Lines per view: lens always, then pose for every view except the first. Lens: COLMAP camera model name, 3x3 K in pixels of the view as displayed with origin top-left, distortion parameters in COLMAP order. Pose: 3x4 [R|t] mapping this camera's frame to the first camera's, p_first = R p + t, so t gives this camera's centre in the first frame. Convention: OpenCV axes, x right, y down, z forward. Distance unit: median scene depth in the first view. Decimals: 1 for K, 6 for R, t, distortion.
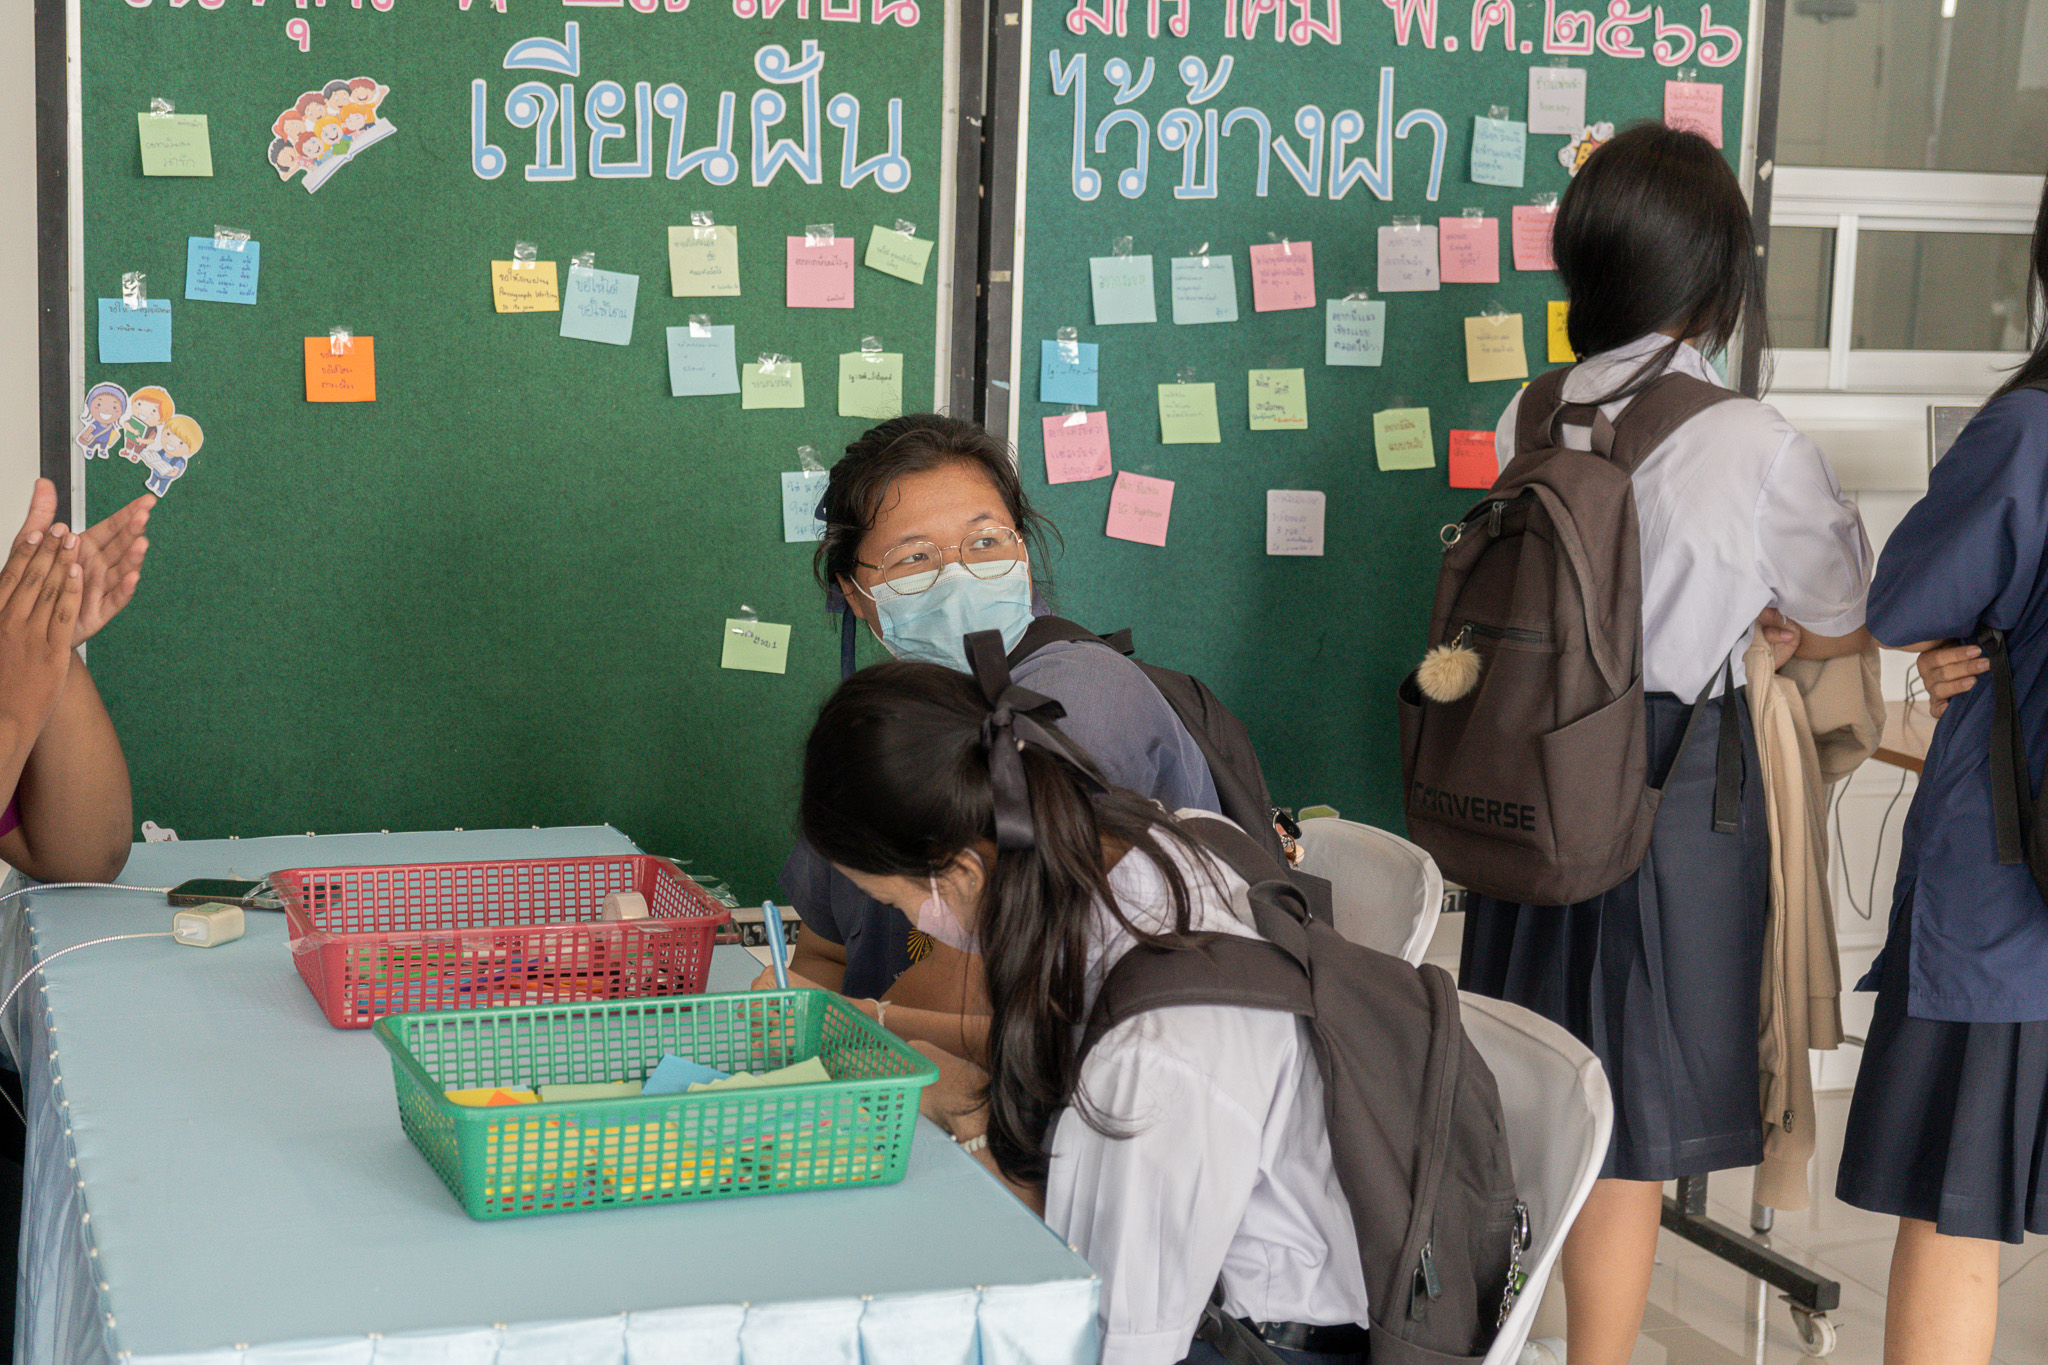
lens RADIAL K [[3383.2, 0, 1019.6], [0, 3383.2, 680.3], [0, 0, 1]] dist [0.003076, 0.000000]
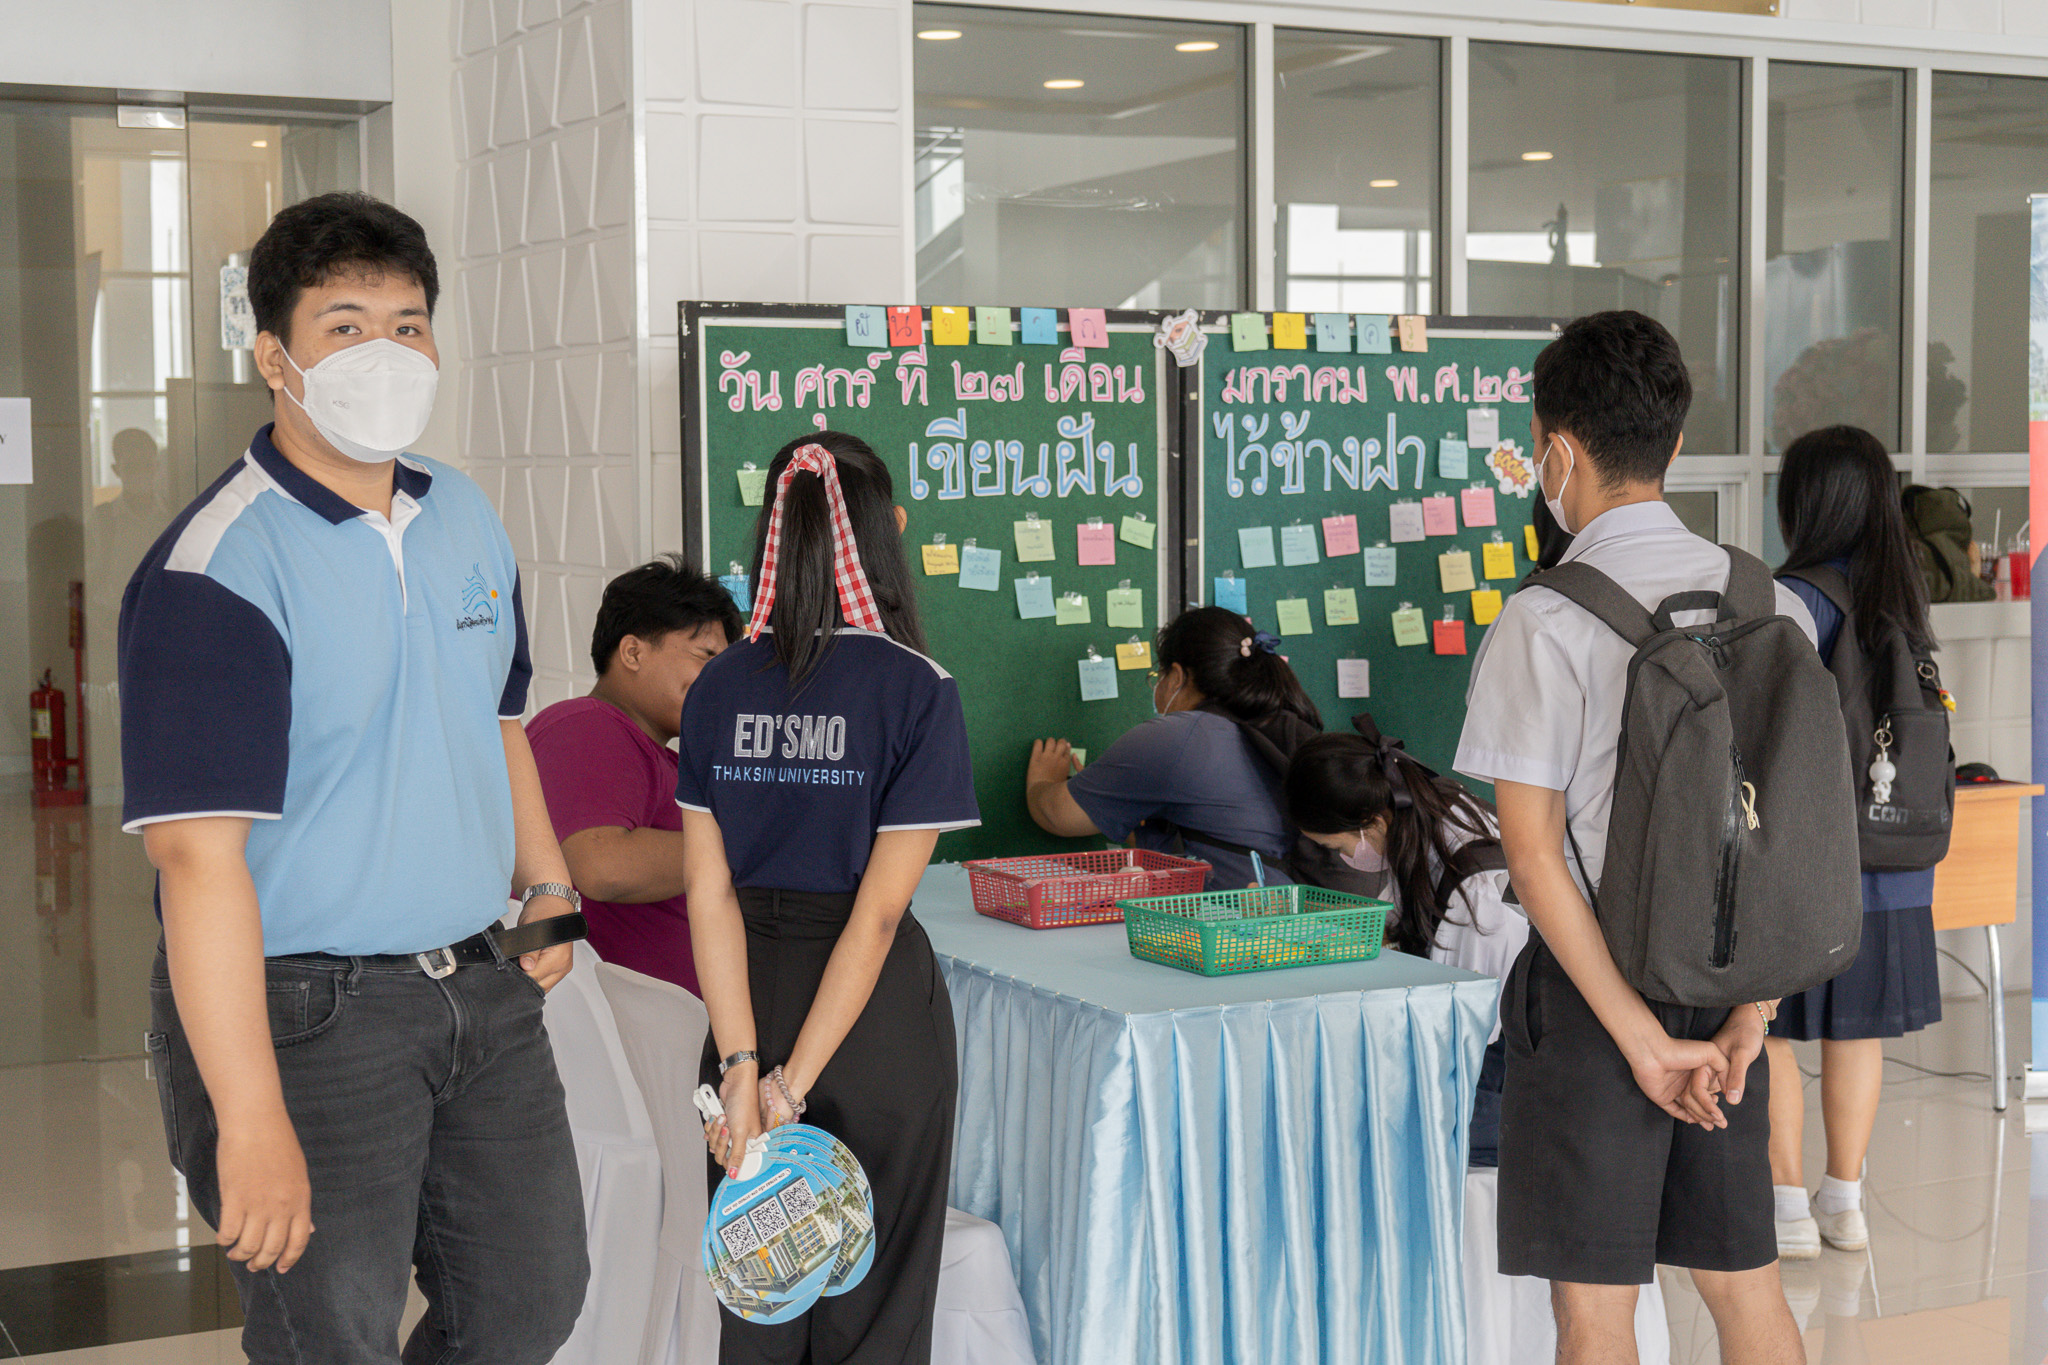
lens RADIAL K [[3302.3, 0, 1027.7], [0, 3302.3, 684.0], [0, 0, 1]] dist [-0.010085, 0.000000]
pose [[0.988298, -0.047070, 0.145088, -0.337451], [0.057381, 0.996053, -0.067718, 0.062566], [-0.141328, 0.075251, 0.987099, -0.652255]]
